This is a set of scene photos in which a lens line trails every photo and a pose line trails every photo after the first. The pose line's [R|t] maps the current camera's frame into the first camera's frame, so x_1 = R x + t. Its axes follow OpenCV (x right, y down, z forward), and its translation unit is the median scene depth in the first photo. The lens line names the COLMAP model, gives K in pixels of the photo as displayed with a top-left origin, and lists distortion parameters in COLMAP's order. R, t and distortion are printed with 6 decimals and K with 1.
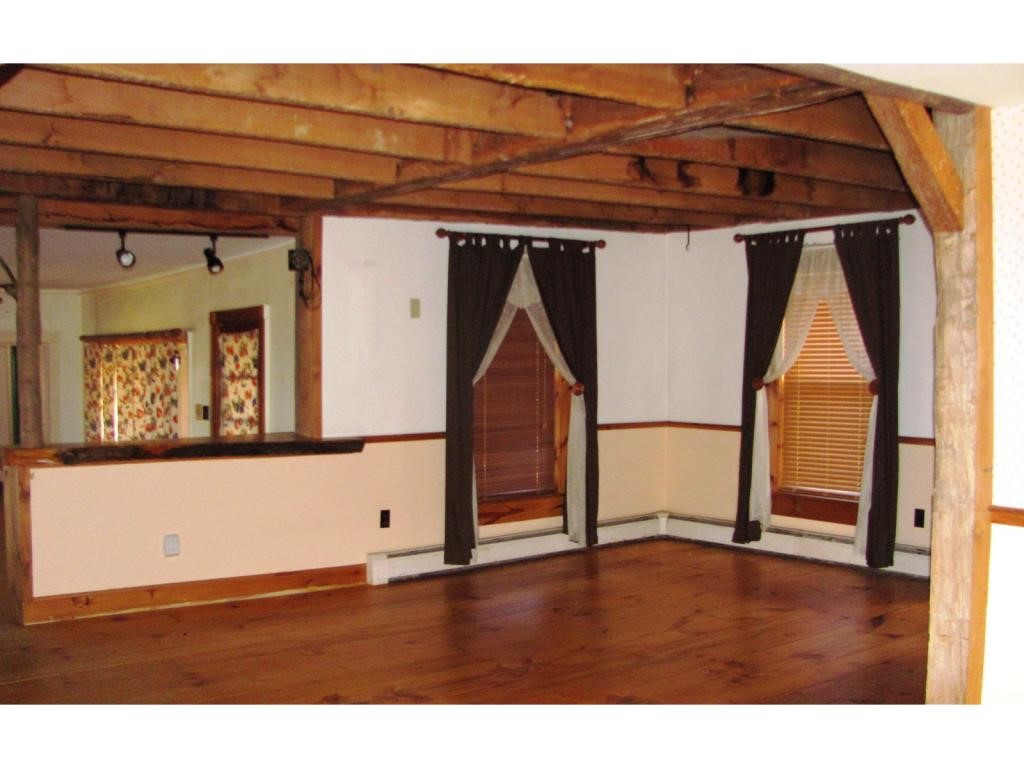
lens RADIAL K [[1098.9, 0, 512.0], [0, 1098.9, 384.0], [0, 0, 1]] dist [-0.197300, 0.272747]
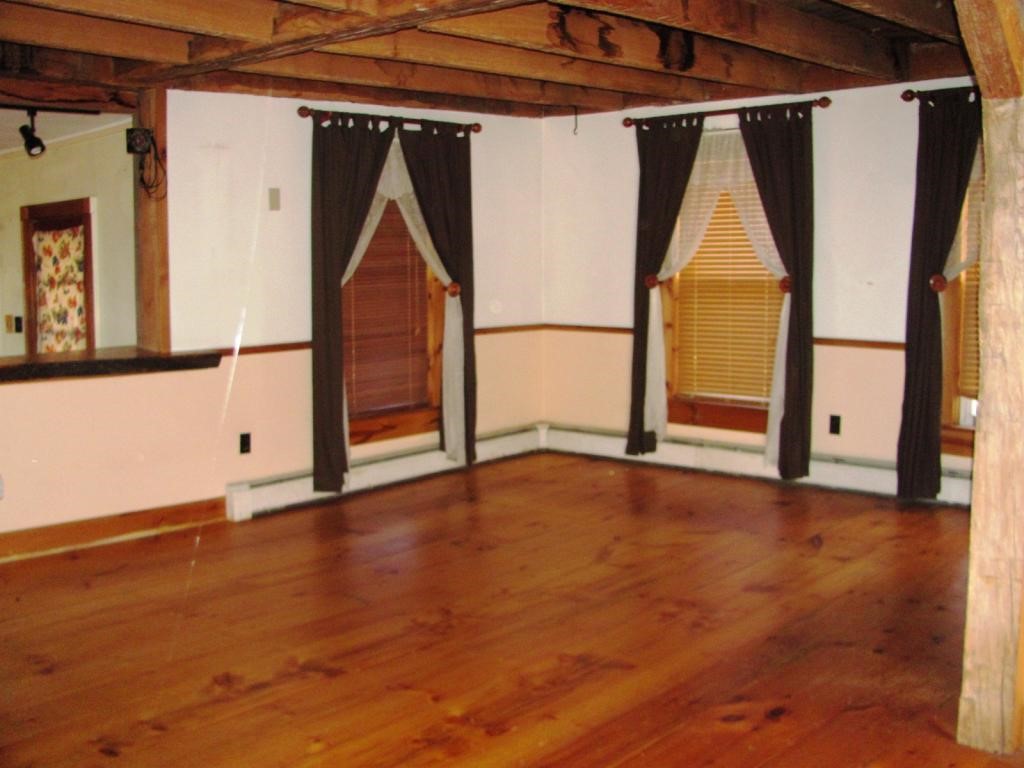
lens RADIAL K [[1101.9, 0, 511.2], [0, 1101.9, 347.6], [0, 0, 1]] dist [-0.188072, 0.247095]
pose [[0.984393, -0.021899, 0.174616, -0.056412], [0.011742, 0.998189, 0.058991, -0.000850], [-0.175592, -0.056020, 0.982868, 0.116397]]
